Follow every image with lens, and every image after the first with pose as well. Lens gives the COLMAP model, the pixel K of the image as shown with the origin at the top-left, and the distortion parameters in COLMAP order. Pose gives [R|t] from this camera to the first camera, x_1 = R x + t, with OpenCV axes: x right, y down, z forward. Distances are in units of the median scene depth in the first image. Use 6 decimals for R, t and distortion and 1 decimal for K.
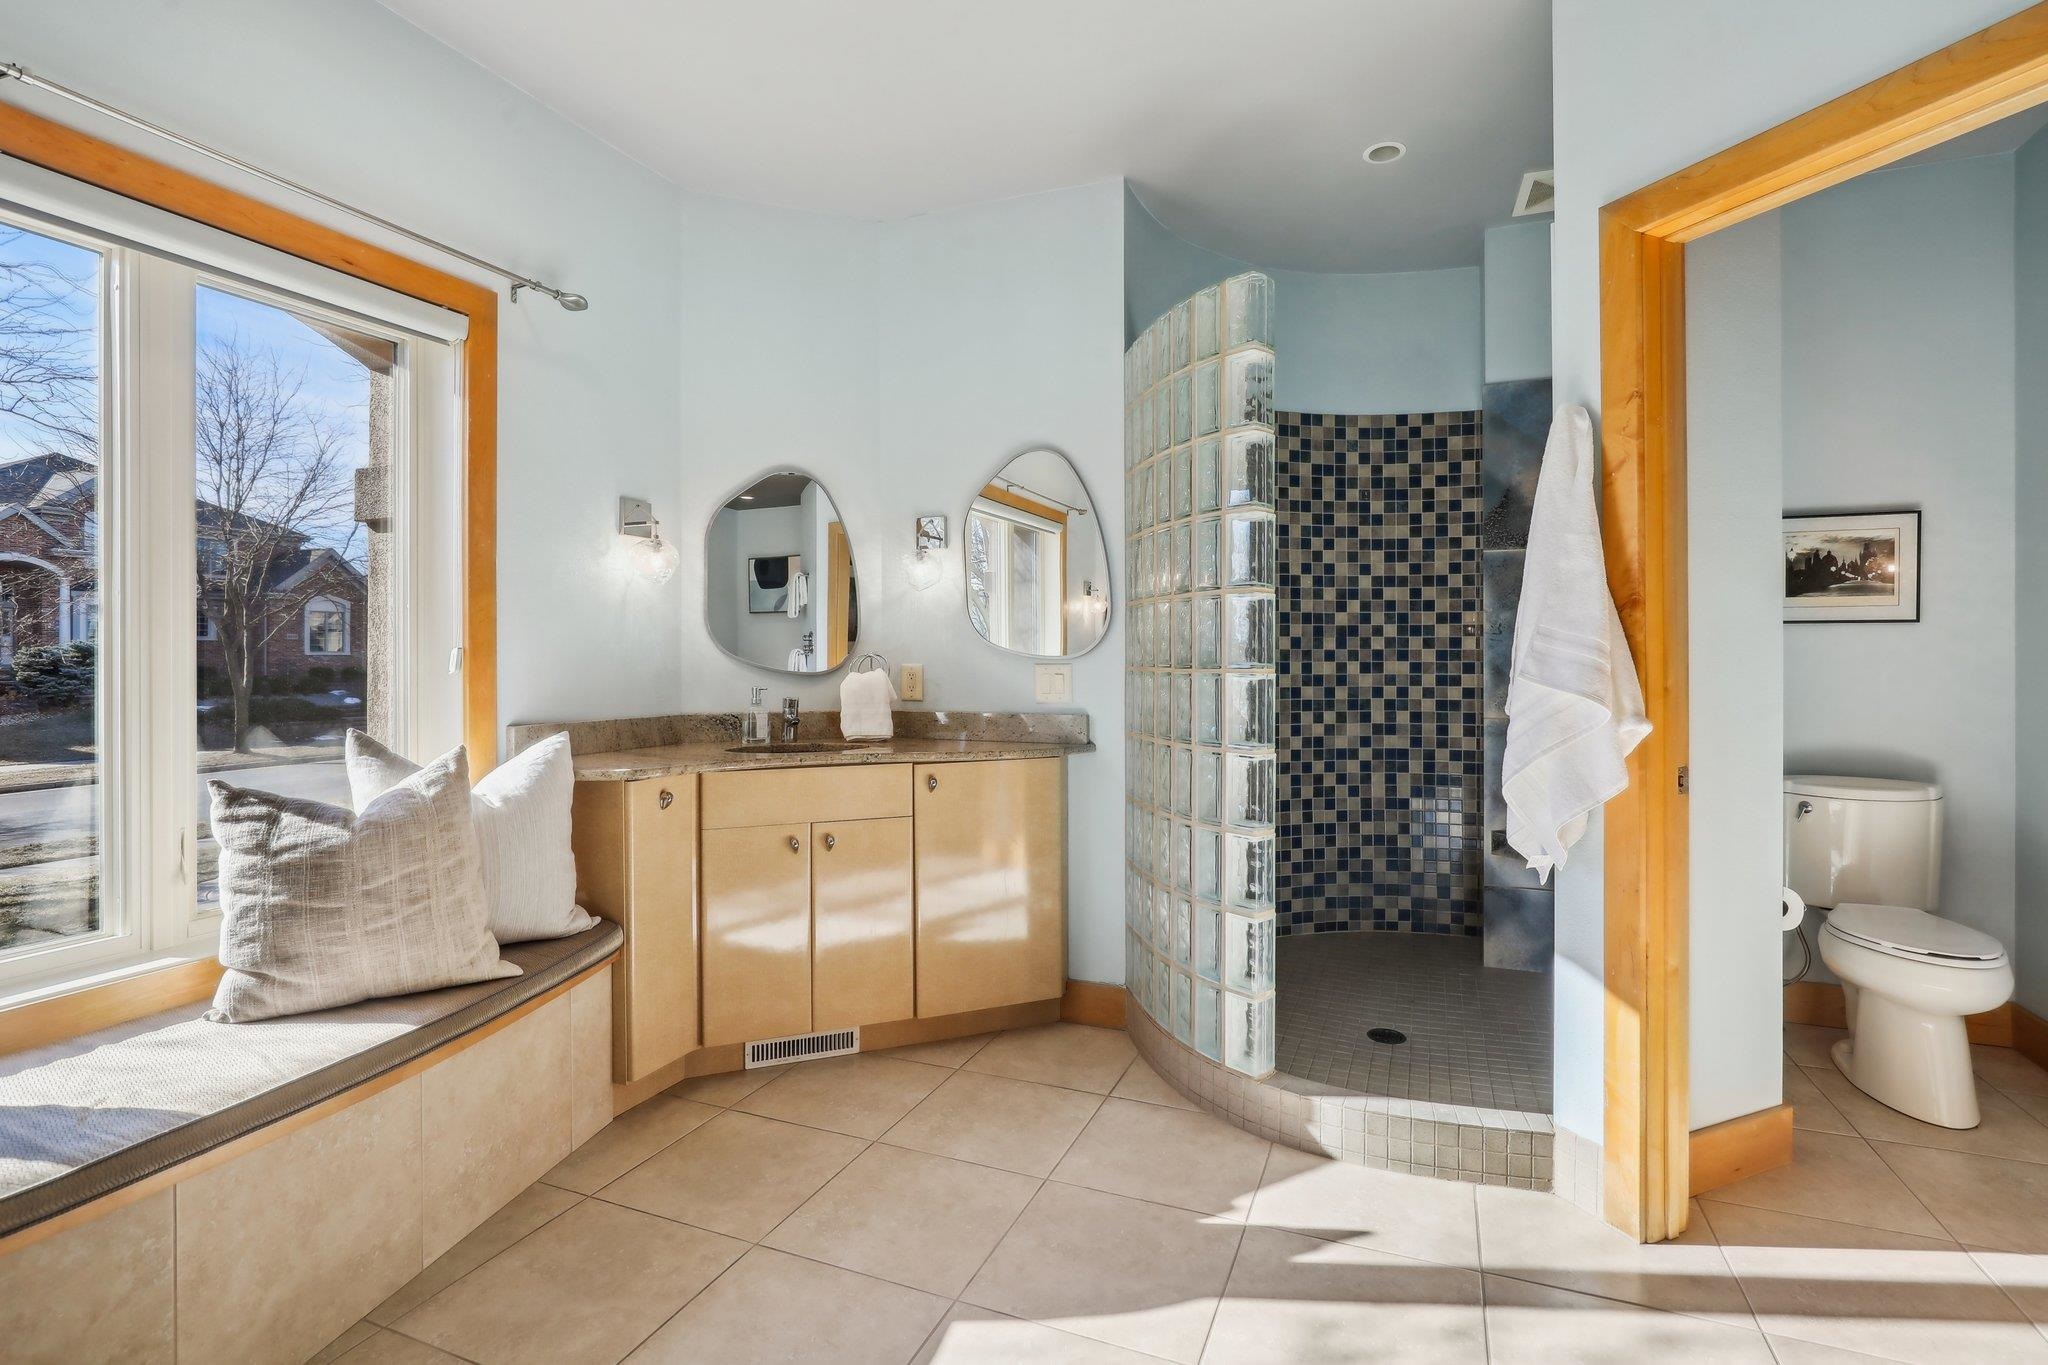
lens RADIAL K [[988.7, 0, 1033.8], [0, 988.7, 668.5], [0, 0, 1]] dist [-0.002853, 0.000851]
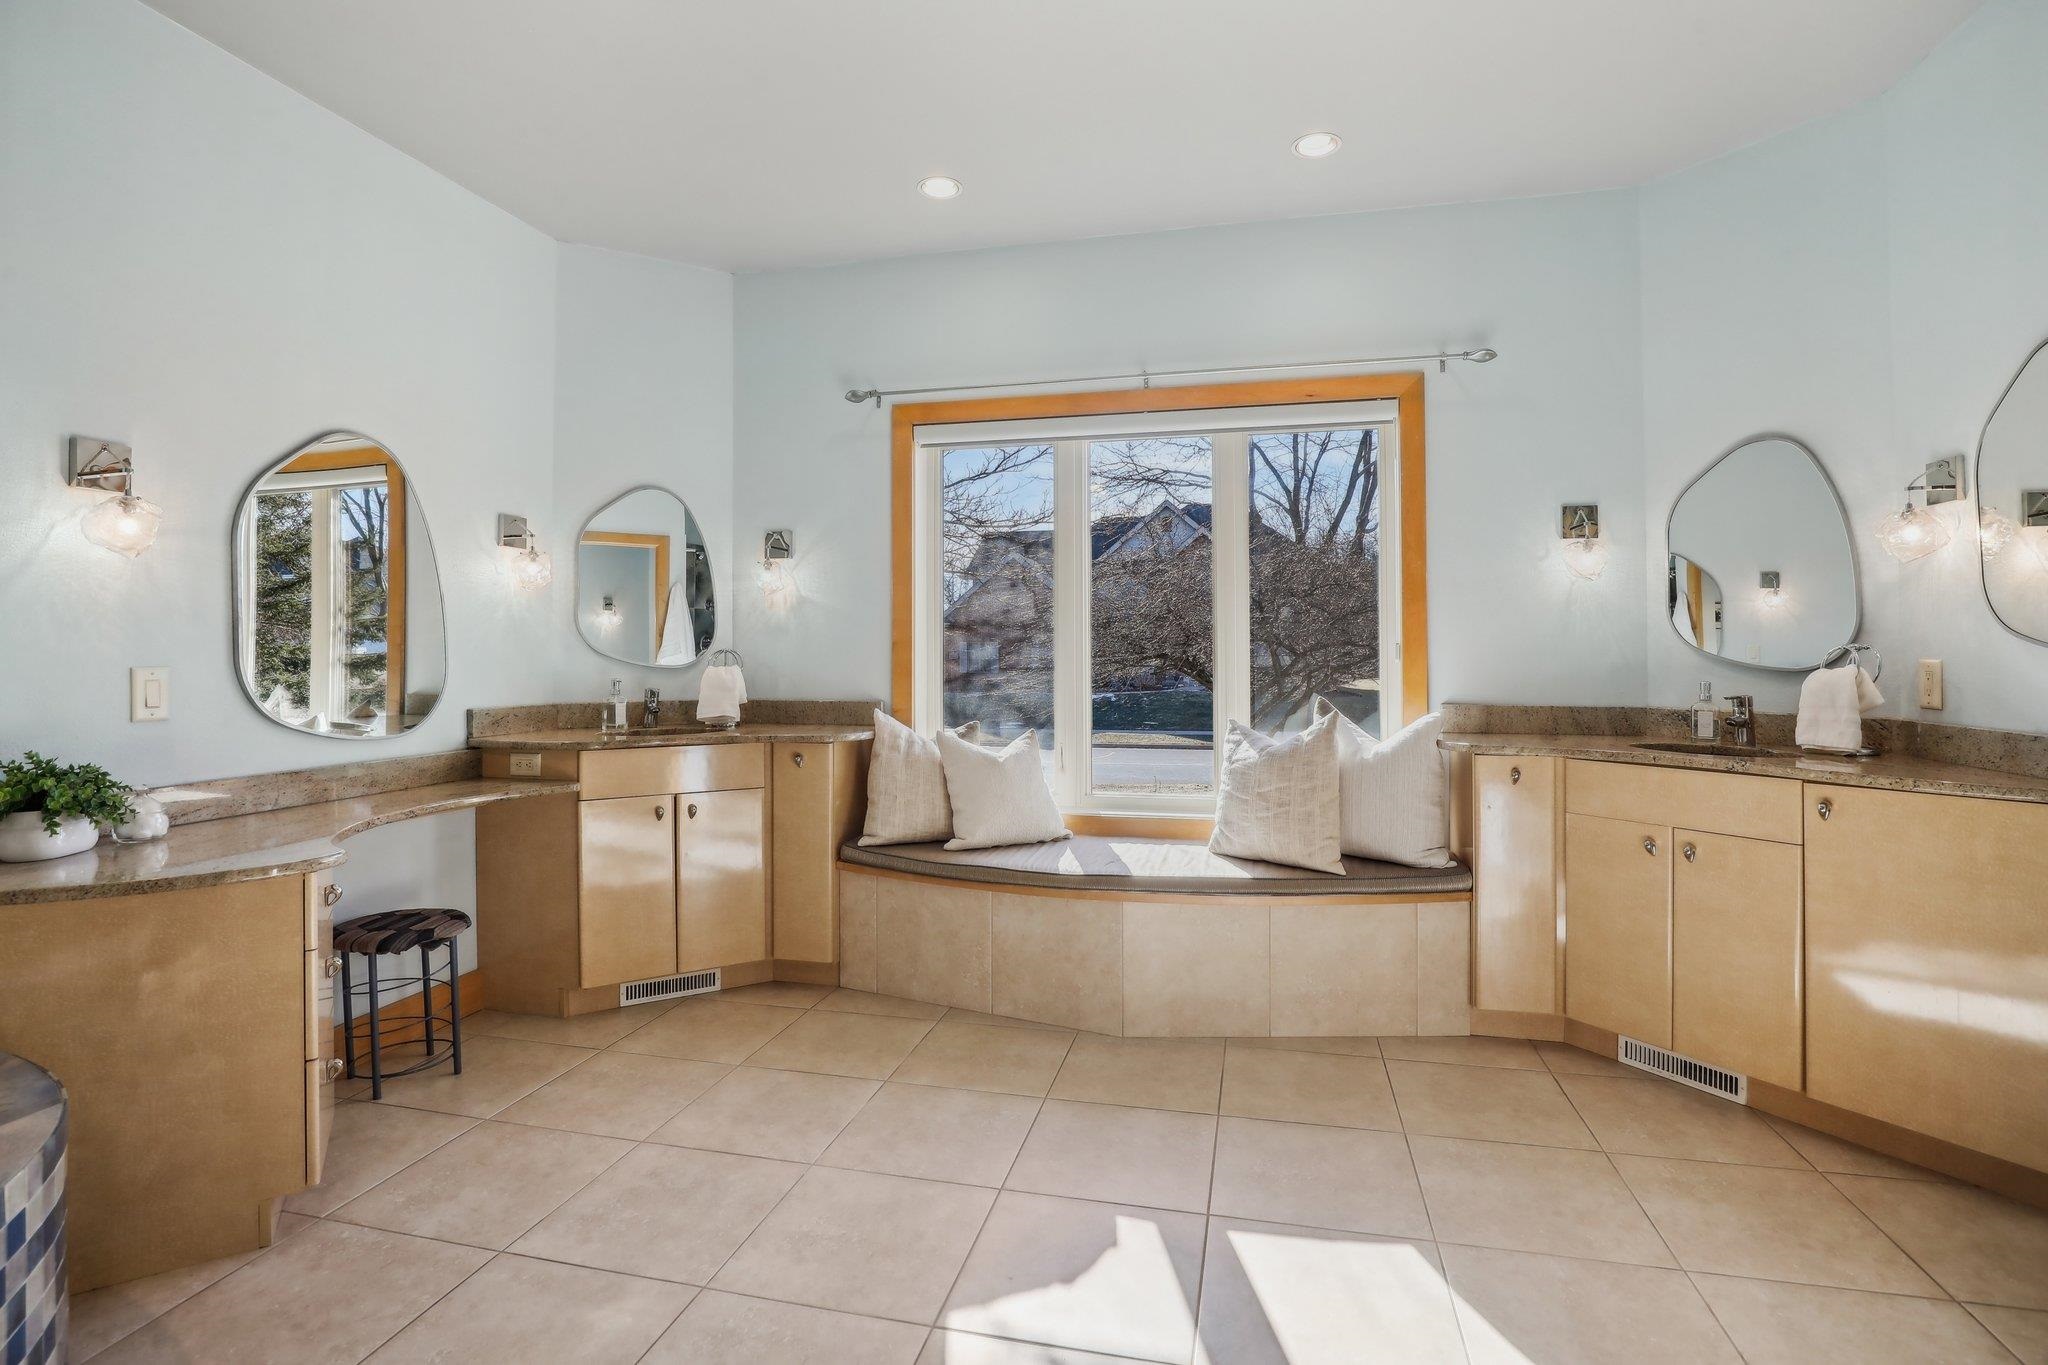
lens RADIAL K [[988.7, 0, 1040.5], [0, 988.7, 668.9], [0, 0, 1]] dist [-0.002853, 0.000851]
pose [[0.160673, 0.017847, -0.986846, 0.603368], [-0.012183, 0.999796, 0.016098, -0.001508], [0.986933, 0.009436, 0.160858, 0.258585]]
